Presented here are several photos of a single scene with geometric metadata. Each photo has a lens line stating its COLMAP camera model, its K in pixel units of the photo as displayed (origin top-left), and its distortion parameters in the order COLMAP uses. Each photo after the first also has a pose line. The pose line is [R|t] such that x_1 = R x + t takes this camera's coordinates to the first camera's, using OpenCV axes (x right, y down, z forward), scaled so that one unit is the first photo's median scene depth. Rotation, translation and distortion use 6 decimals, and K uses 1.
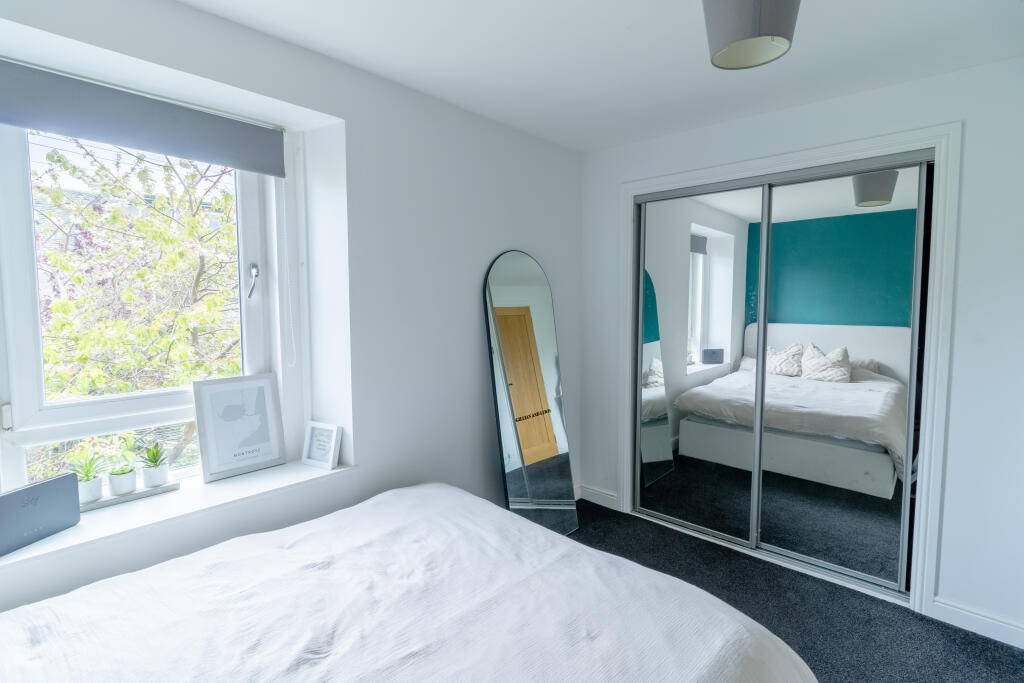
lens RADIAL K [[486.7, 0, 504.3], [0, 486.7, 331.6], [0, 0, 1]] dist [-0.000344, 0.000378]
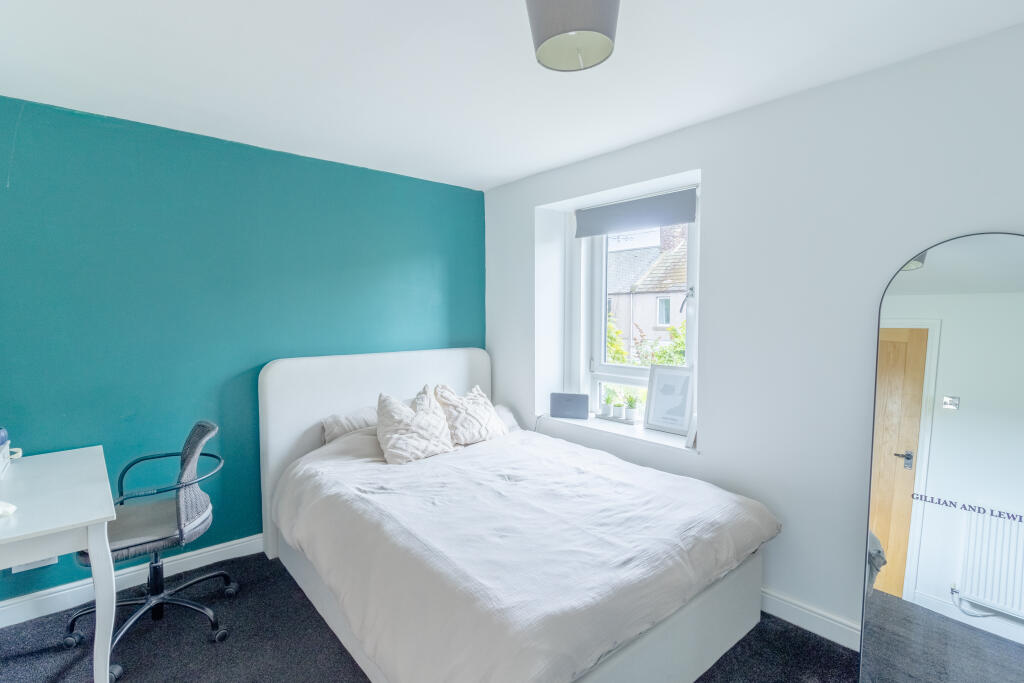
lens RADIAL K [[486.7, 0, 504.3], [0, 486.7, 331.6], [0, 0, 1]] dist [-0.000344, 0.000378]
pose [[-0.105919, 0.044560, -0.993376, 1.229573], [-0.072922, 0.995957, 0.052451, -0.065716], [0.991697, 0.077994, -0.102241, 0.826792]]
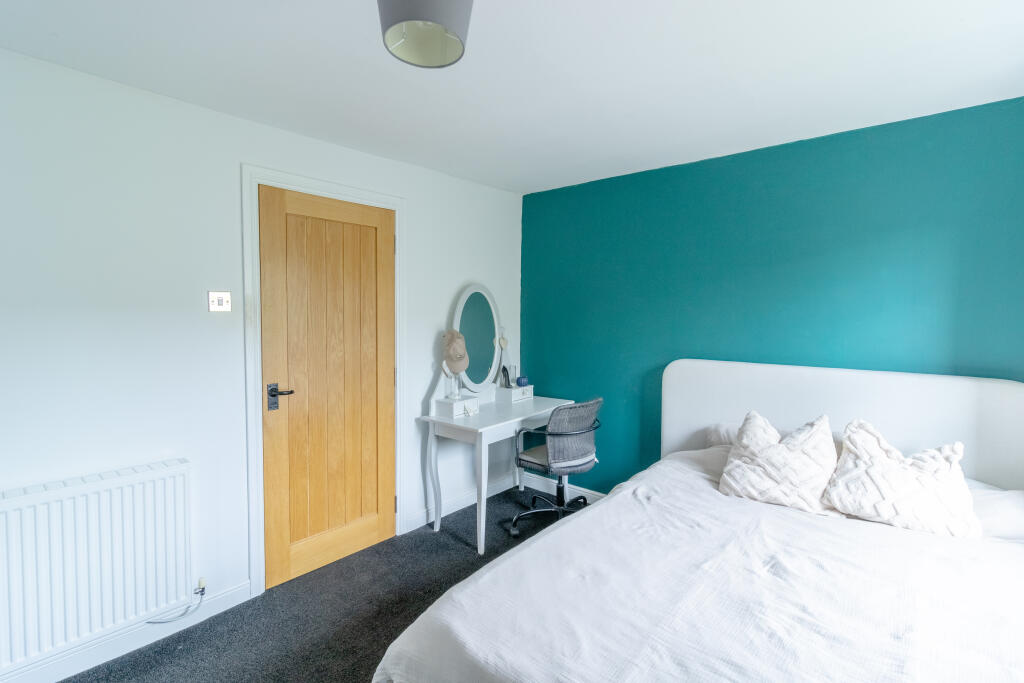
lens RADIAL K [[472.9, 0, 515.1], [0, 472.9, 329.8], [0, 0, 1]] dist [0.000574, 0.000148]
pose [[-0.997623, 0.003660, -0.068814, 0.326702], [-0.003921, 0.993955, 0.109716, -0.123691], [0.068800, 0.109725, -0.991578, 1.614038]]
